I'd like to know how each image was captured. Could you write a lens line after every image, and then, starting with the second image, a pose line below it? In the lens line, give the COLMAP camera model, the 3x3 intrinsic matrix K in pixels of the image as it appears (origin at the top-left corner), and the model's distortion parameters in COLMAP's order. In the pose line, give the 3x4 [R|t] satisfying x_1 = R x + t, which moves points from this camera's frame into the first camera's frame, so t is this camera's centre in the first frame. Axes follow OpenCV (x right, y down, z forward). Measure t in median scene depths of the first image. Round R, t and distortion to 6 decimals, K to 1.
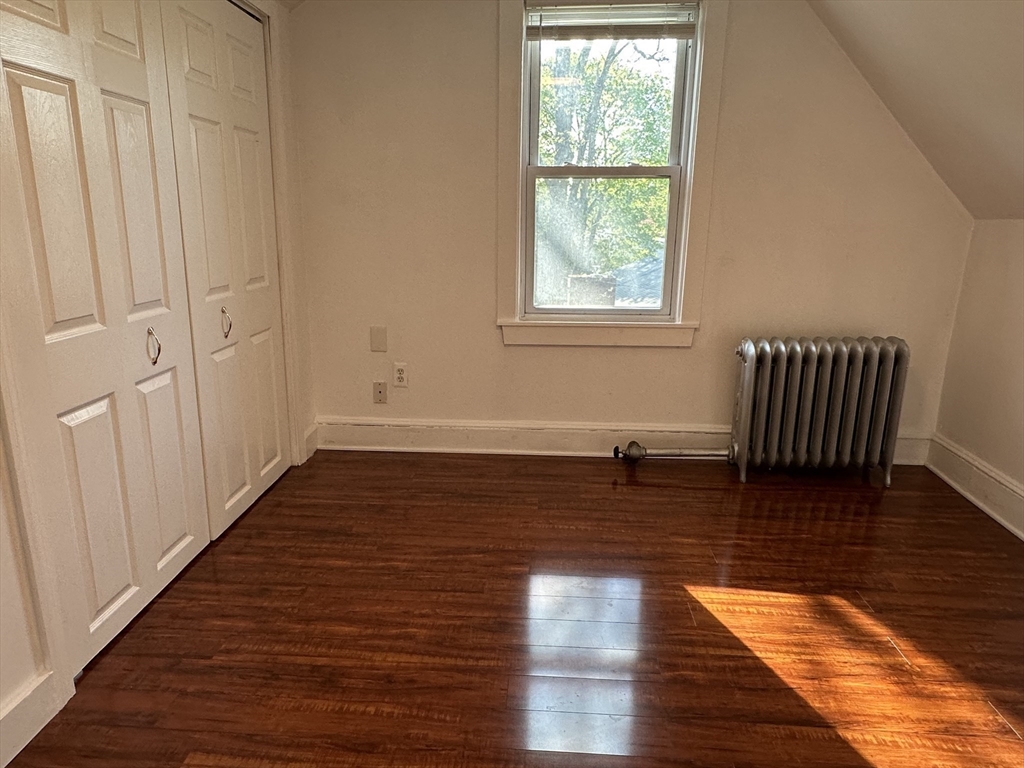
lens RADIAL K [[652.1, 0, 508.5], [0, 652.1, 388.1], [0, 0, 1]] dist [0.000565, 0.000497]
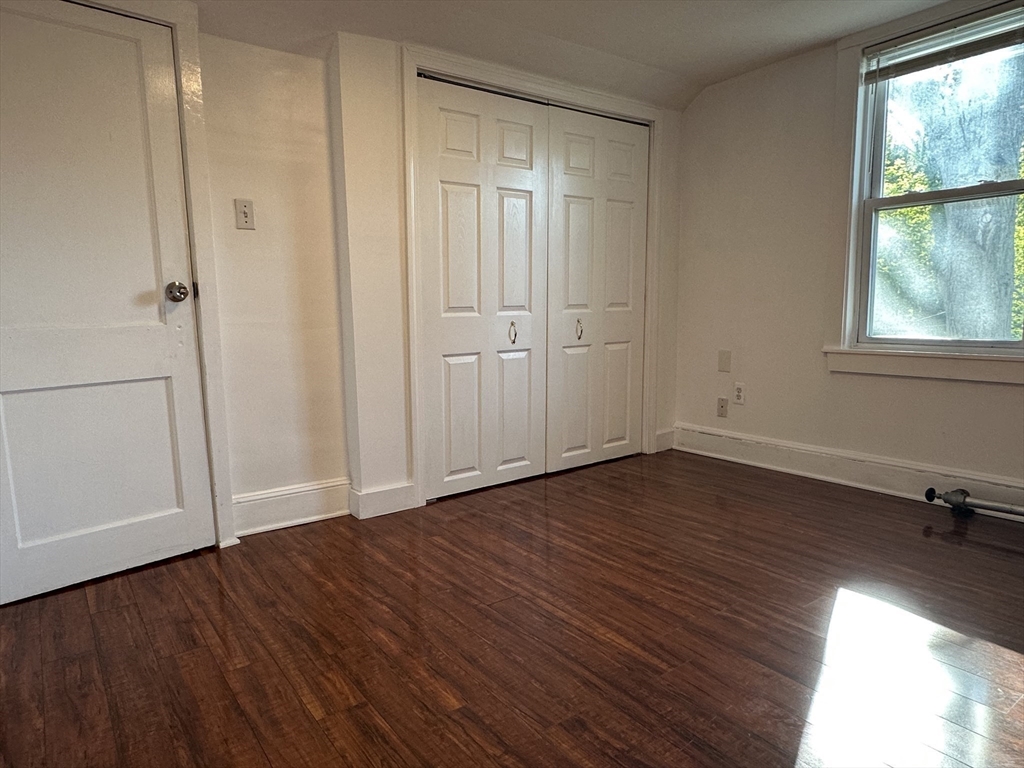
lens RADIAL K [[652.1, 0, 508.5], [0, 652.1, 388.1], [0, 0, 1]] dist [0.000565, 0.000497]
pose [[0.642595, 0.083037, -0.761693, 0.694406], [-0.175992, 0.983527, -0.041254, 0.139388], [0.745720, 0.160562, 0.646623, -0.063368]]
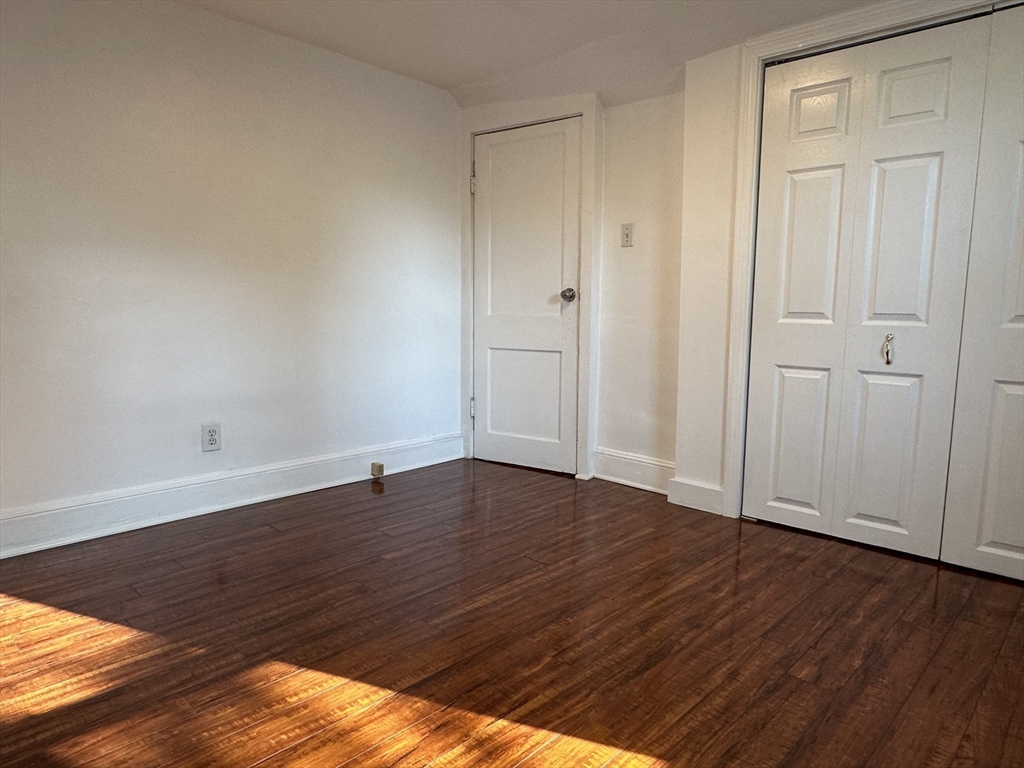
lens RADIAL K [[652.1, 0, 508.5], [0, 652.1, 388.1], [0, 0, 1]] dist [0.000565, 0.000497]
pose [[-0.646518, 0.070868, -0.759600, 0.836356], [-0.217526, 0.937220, 0.272582, -0.168158], [0.731230, 0.341461, -0.590514, 1.169936]]
